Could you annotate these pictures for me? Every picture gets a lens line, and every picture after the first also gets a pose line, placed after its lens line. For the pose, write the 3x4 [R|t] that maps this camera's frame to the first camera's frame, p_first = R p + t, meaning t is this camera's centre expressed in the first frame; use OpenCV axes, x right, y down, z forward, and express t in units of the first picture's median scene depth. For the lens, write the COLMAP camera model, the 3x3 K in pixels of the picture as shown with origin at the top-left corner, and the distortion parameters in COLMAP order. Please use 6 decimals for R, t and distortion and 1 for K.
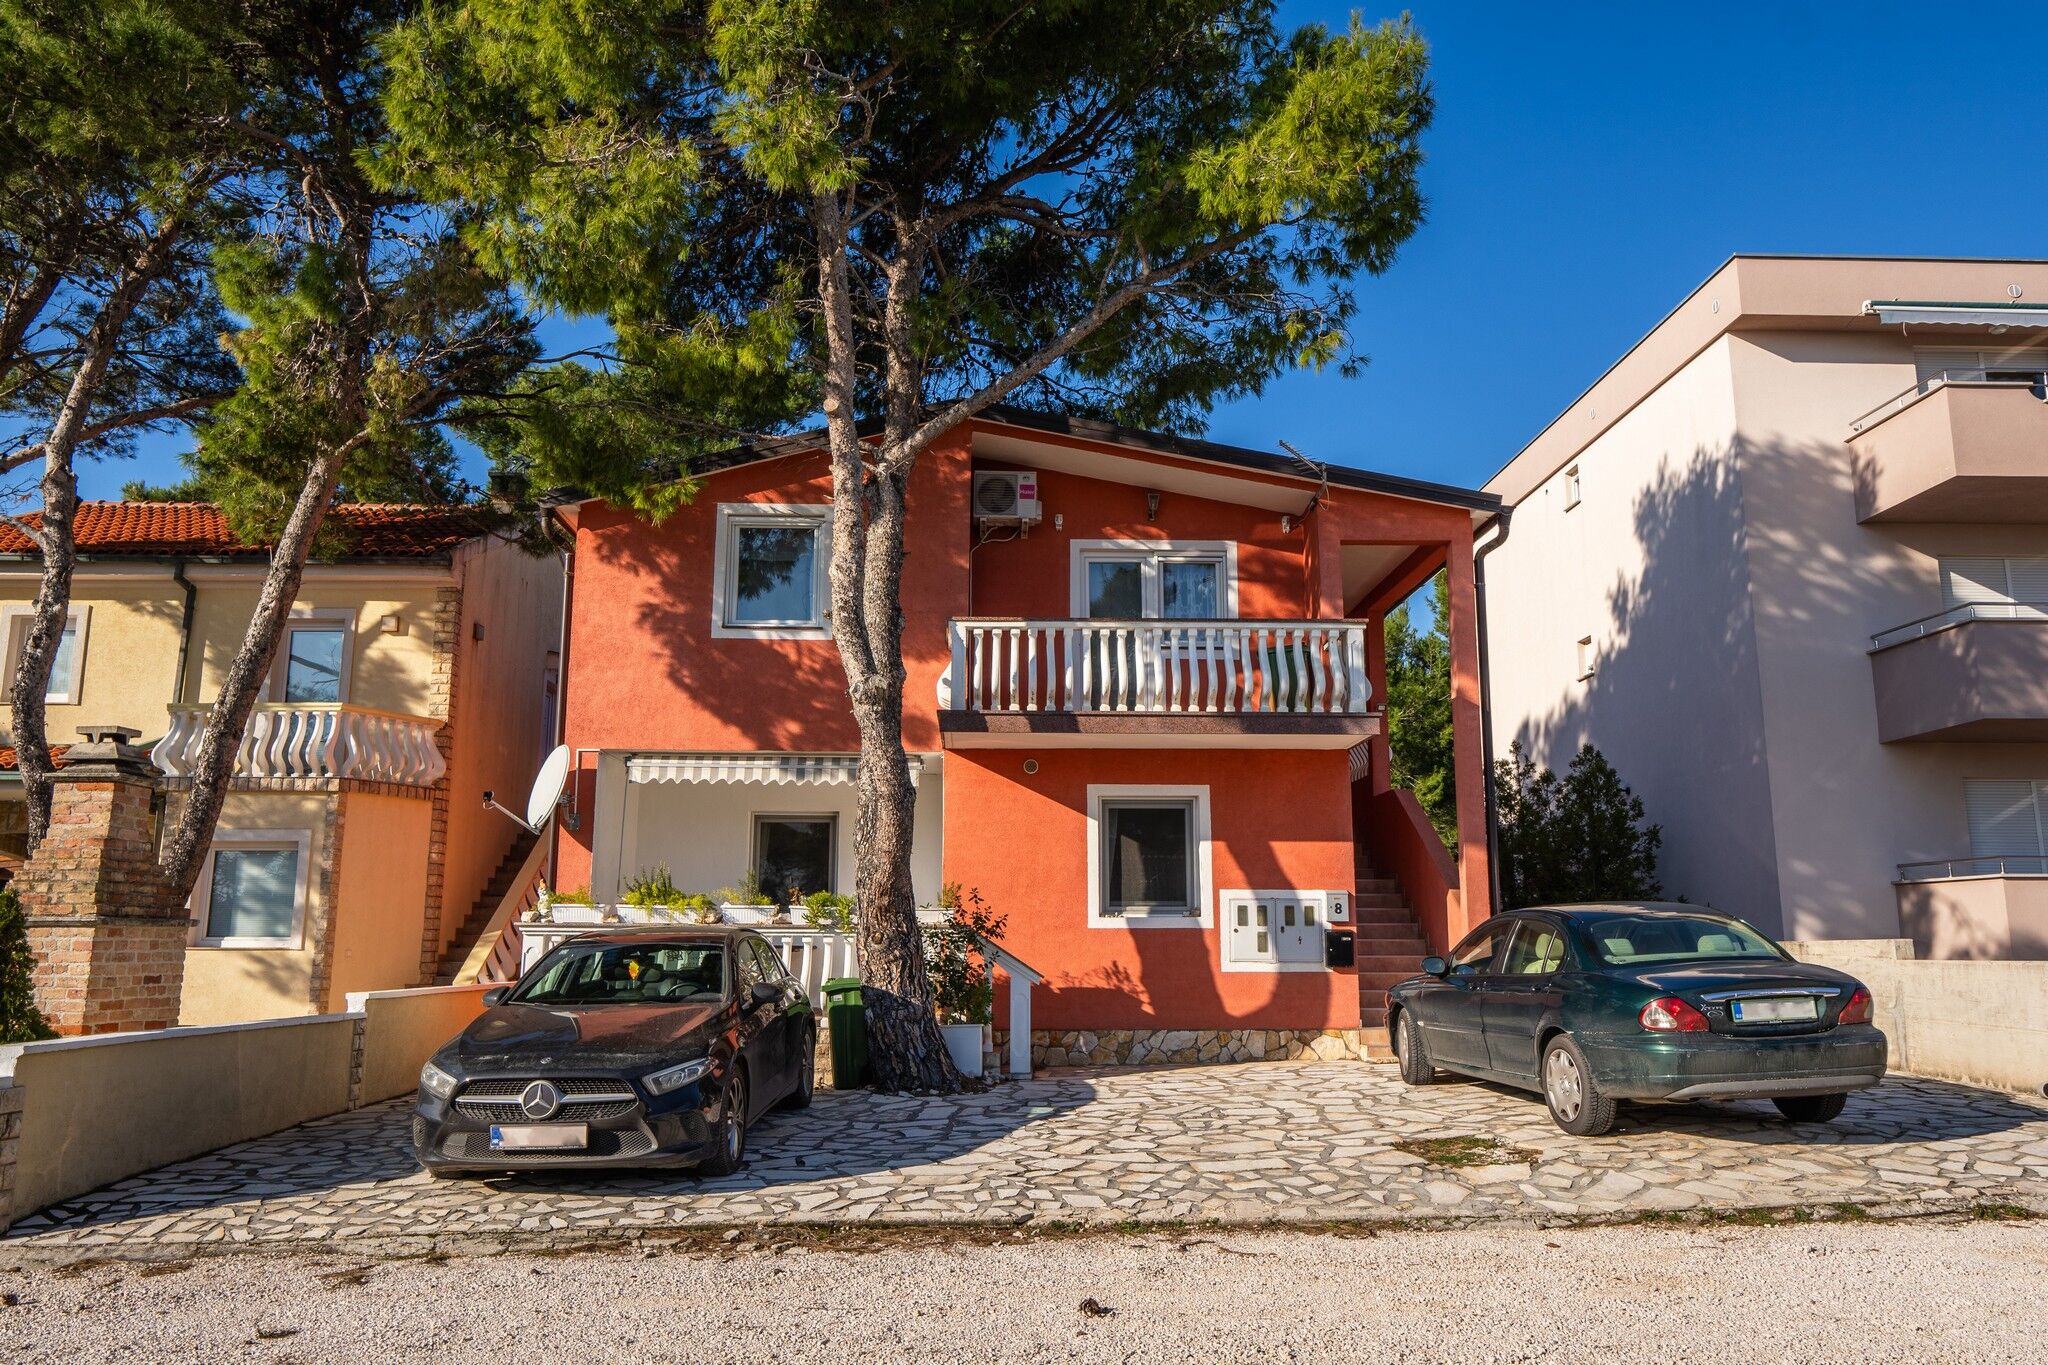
lens RADIAL K [[1446.9, 0, 1024.0], [0, 1446.9, 682.5], [0, 0, 1]] dist [0.003750, -0.000594]
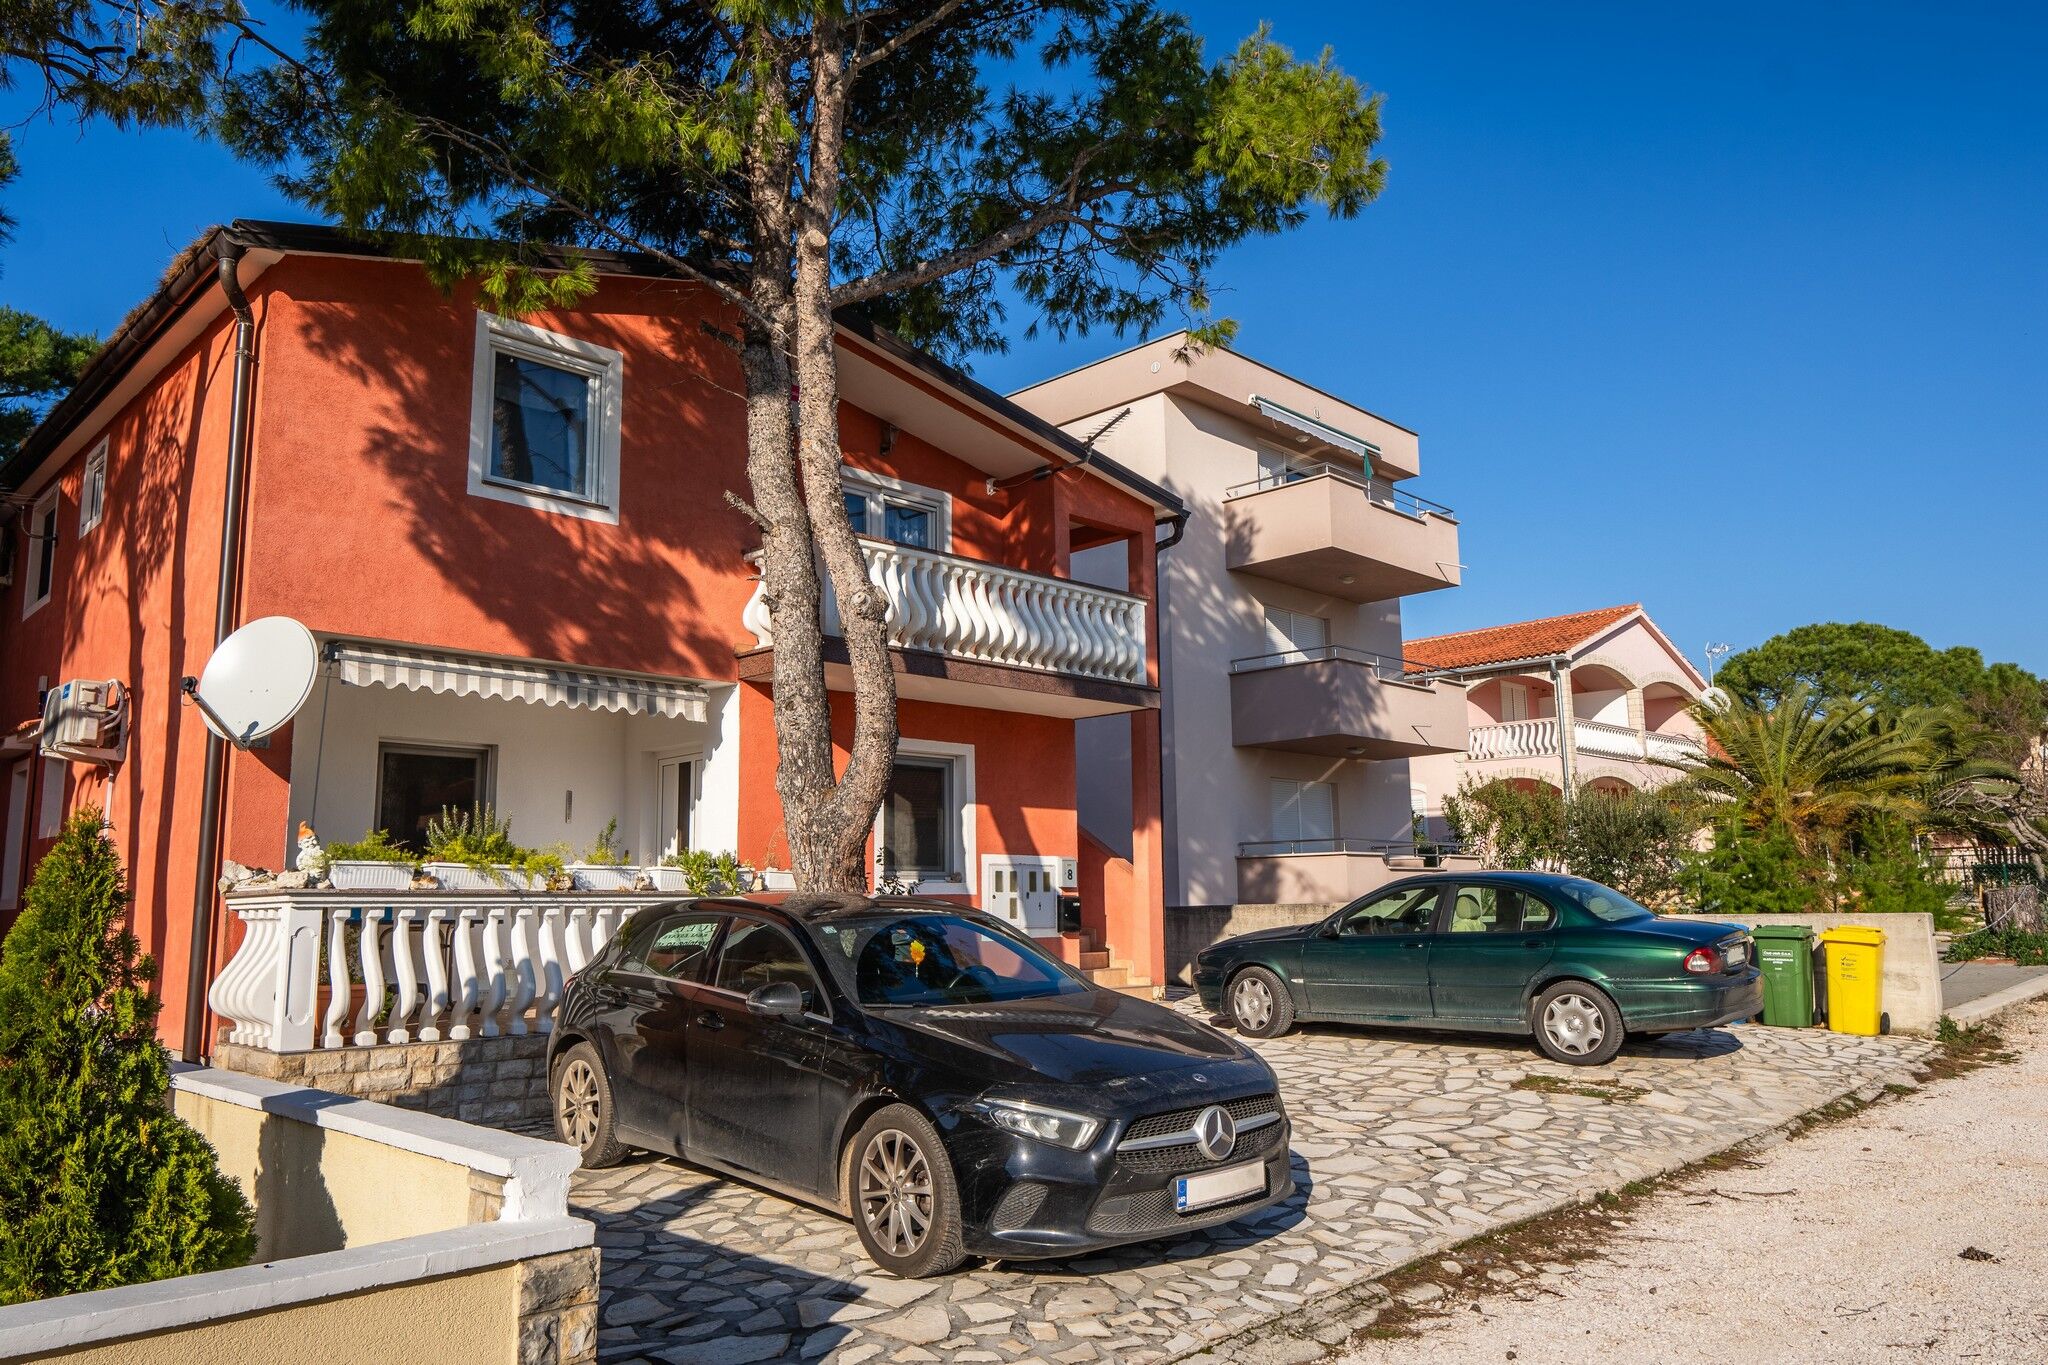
lens RADIAL K [[1388.1, 0, 1020.8], [0, 1388.1, 709.0], [0, 0, 1]] dist [0.008797, 0.003694]
pose [[0.746650, 0.084161, 0.659872, -0.457951], [-0.107709, 0.994170, -0.004924, 0.048495], [-0.656439, -0.067398, 0.751362, 0.292563]]
